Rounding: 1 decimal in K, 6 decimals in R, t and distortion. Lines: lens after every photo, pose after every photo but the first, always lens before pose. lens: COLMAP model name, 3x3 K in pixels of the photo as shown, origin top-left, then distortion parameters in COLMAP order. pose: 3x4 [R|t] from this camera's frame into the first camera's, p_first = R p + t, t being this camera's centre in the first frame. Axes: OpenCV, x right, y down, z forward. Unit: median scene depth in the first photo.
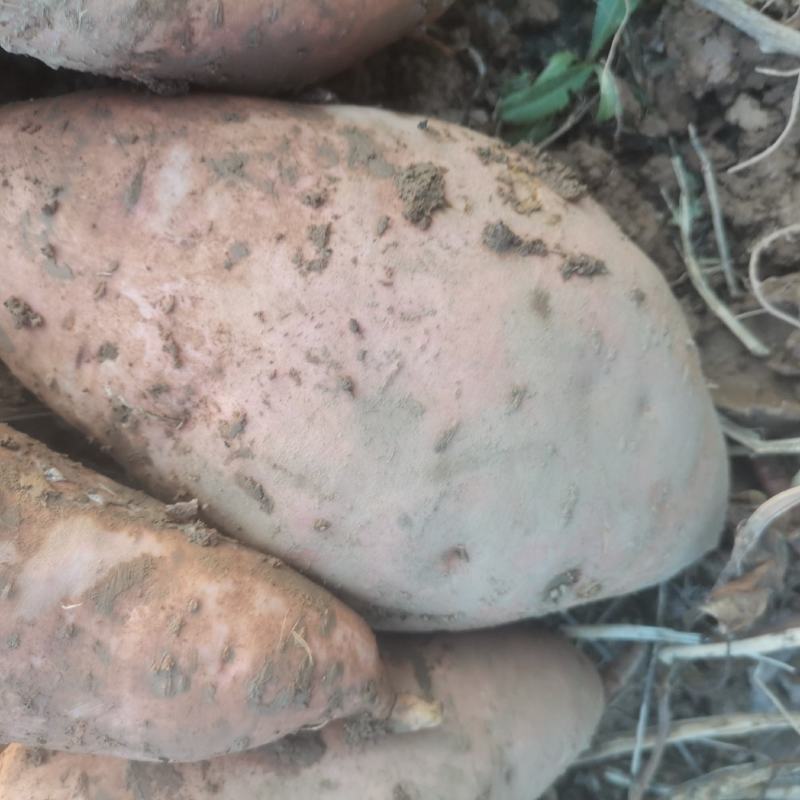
lens RADIAL K [[842.9, 0, 400.0], [0, 842.9, 400.2], [0, 0, 1]] dist [0.008535, 0.000000]
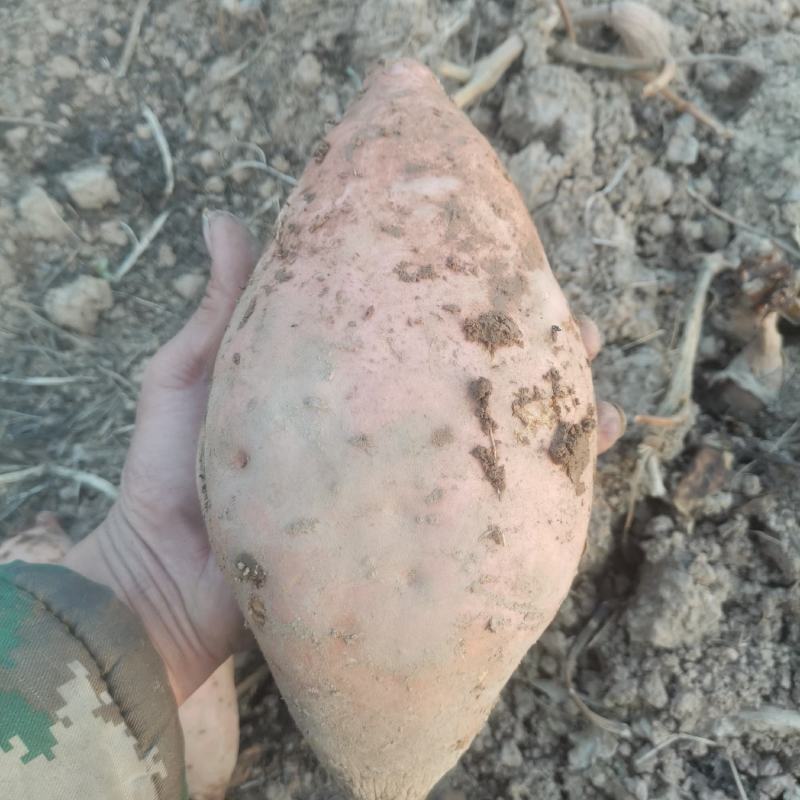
lens RADIAL K [[842.9, 0, 401.0], [0, 842.9, 399.1], [0, 0, 1]] dist [0.008535, 0.000000]
pose [[0.313971, 0.825462, -0.469078, 0.703048], [-0.927085, 0.373113, 0.036057, -0.126806], [0.204783, 0.423555, 0.882420, -0.139225]]
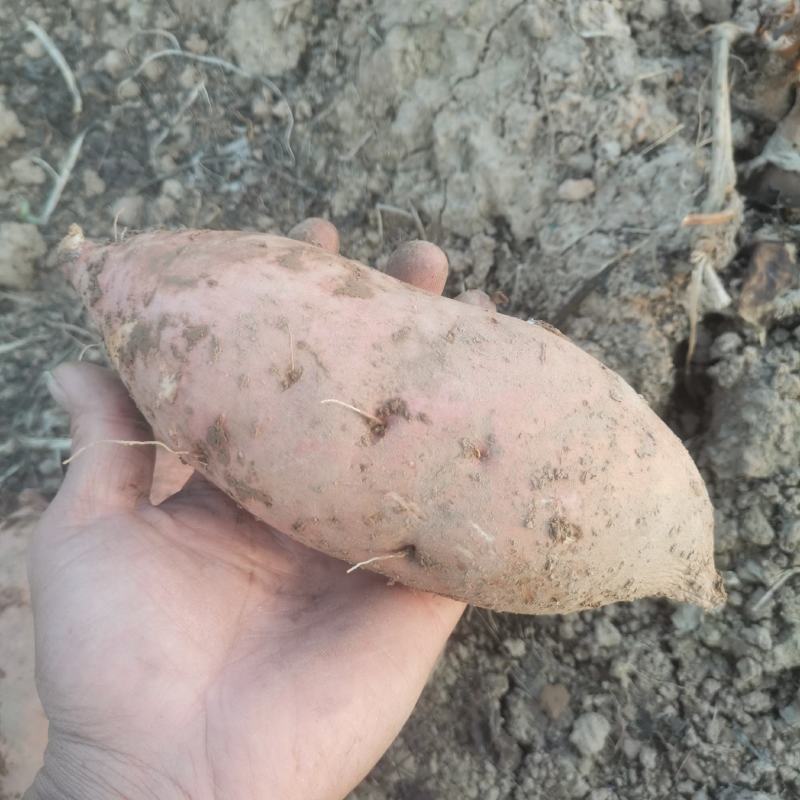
lens RADIAL K [[842.9, 0, 399.9], [0, 842.9, 399.5], [0, 0, 1]] dist [0.008535, 0.000000]
pose [[0.500907, 0.773099, -0.389115, 0.659857], [-0.826094, 0.561173, 0.051518, -0.041849], [0.258189, 0.295640, 0.919748, 0.030458]]
